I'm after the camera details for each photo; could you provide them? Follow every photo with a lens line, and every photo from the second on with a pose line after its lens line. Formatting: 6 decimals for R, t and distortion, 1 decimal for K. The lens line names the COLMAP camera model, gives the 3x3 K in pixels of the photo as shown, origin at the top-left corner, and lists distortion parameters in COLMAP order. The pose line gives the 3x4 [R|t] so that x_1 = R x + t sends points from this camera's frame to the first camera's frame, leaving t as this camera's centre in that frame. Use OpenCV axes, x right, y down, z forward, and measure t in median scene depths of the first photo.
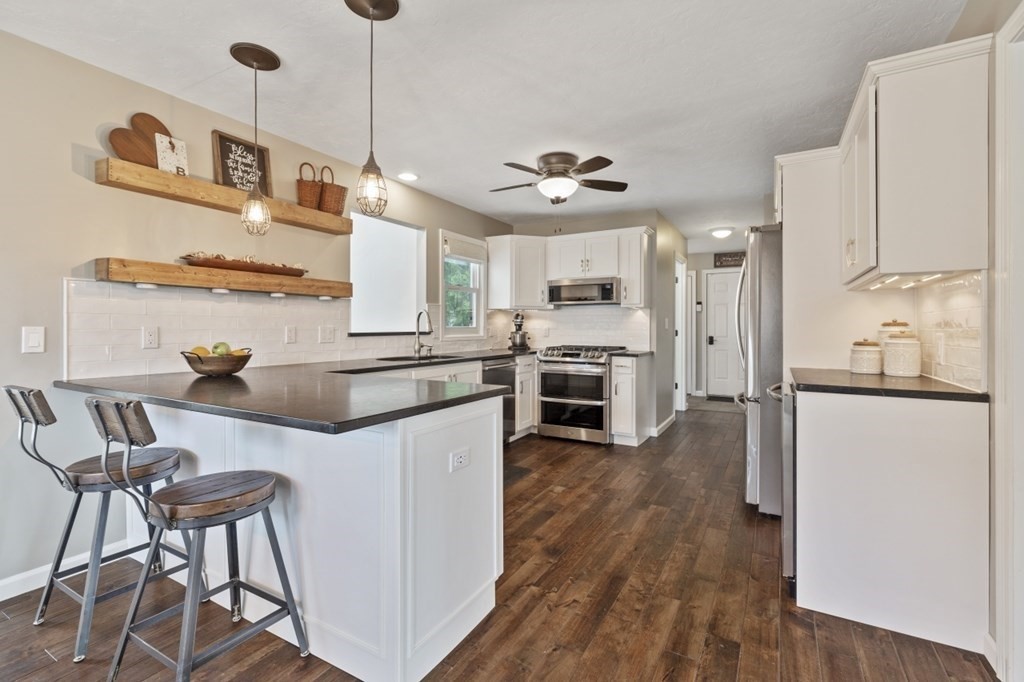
lens RADIAL K [[463.0, 0, 510.6], [0, 463.0, 327.3], [0, 0, 1]] dist [0.005208, 0.000263]
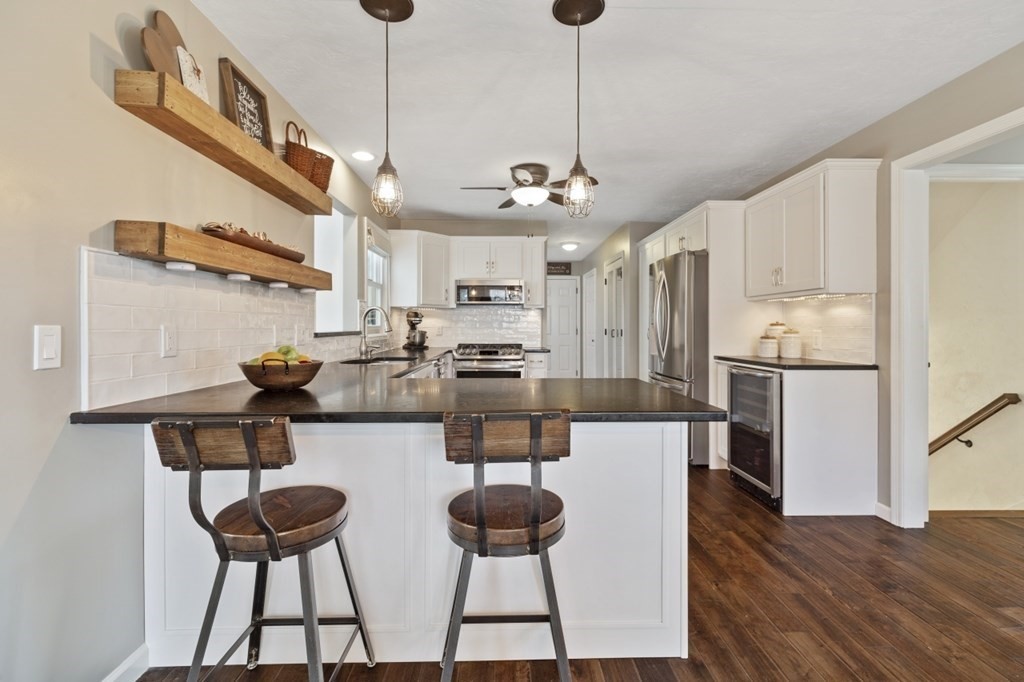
lens RADIAL K [[463.0, 0, 514.4], [0, 463.0, 326.8], [0, 0, 1]] dist [0.005208, 0.000263]
pose [[0.855990, -0.000165, 0.516993, -0.582044], [-0.000830, 0.999998, 0.001694, -0.000623], [-0.516992, -0.001879, 0.855988, 0.122437]]
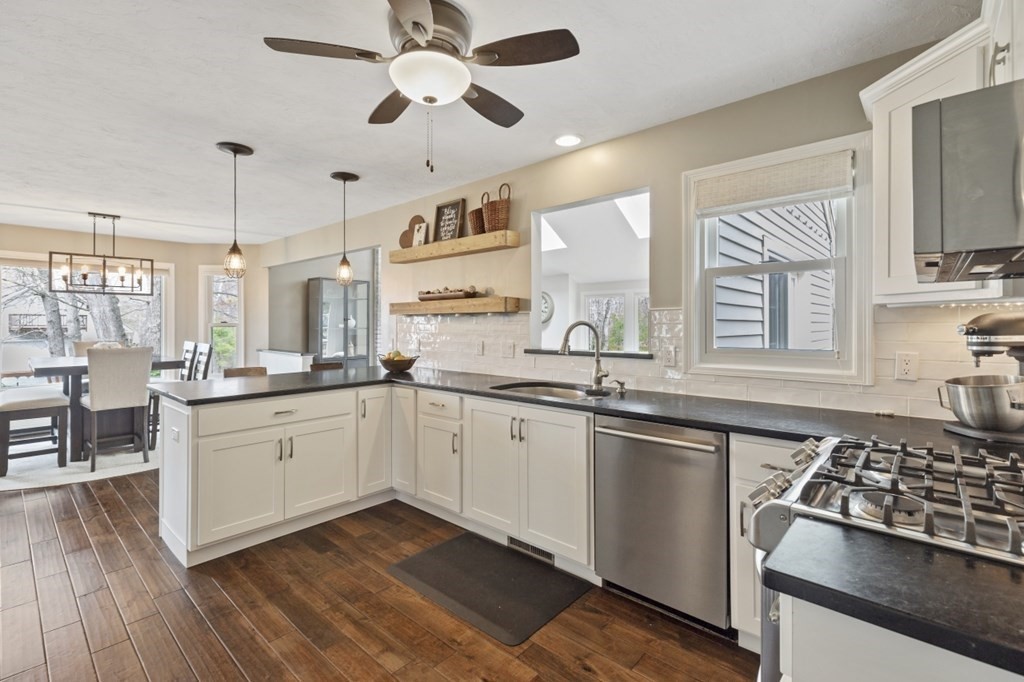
lens RADIAL K [[463.0, 0, 515.5], [0, 463.0, 323.1], [0, 0, 1]] dist [0.005208, 0.000263]
pose [[-0.204634, -0.003834, -0.978831, 0.687970], [0.001215, 0.999991, -0.004171, -0.044169], [0.978838, -0.002043, -0.204628, 1.431842]]
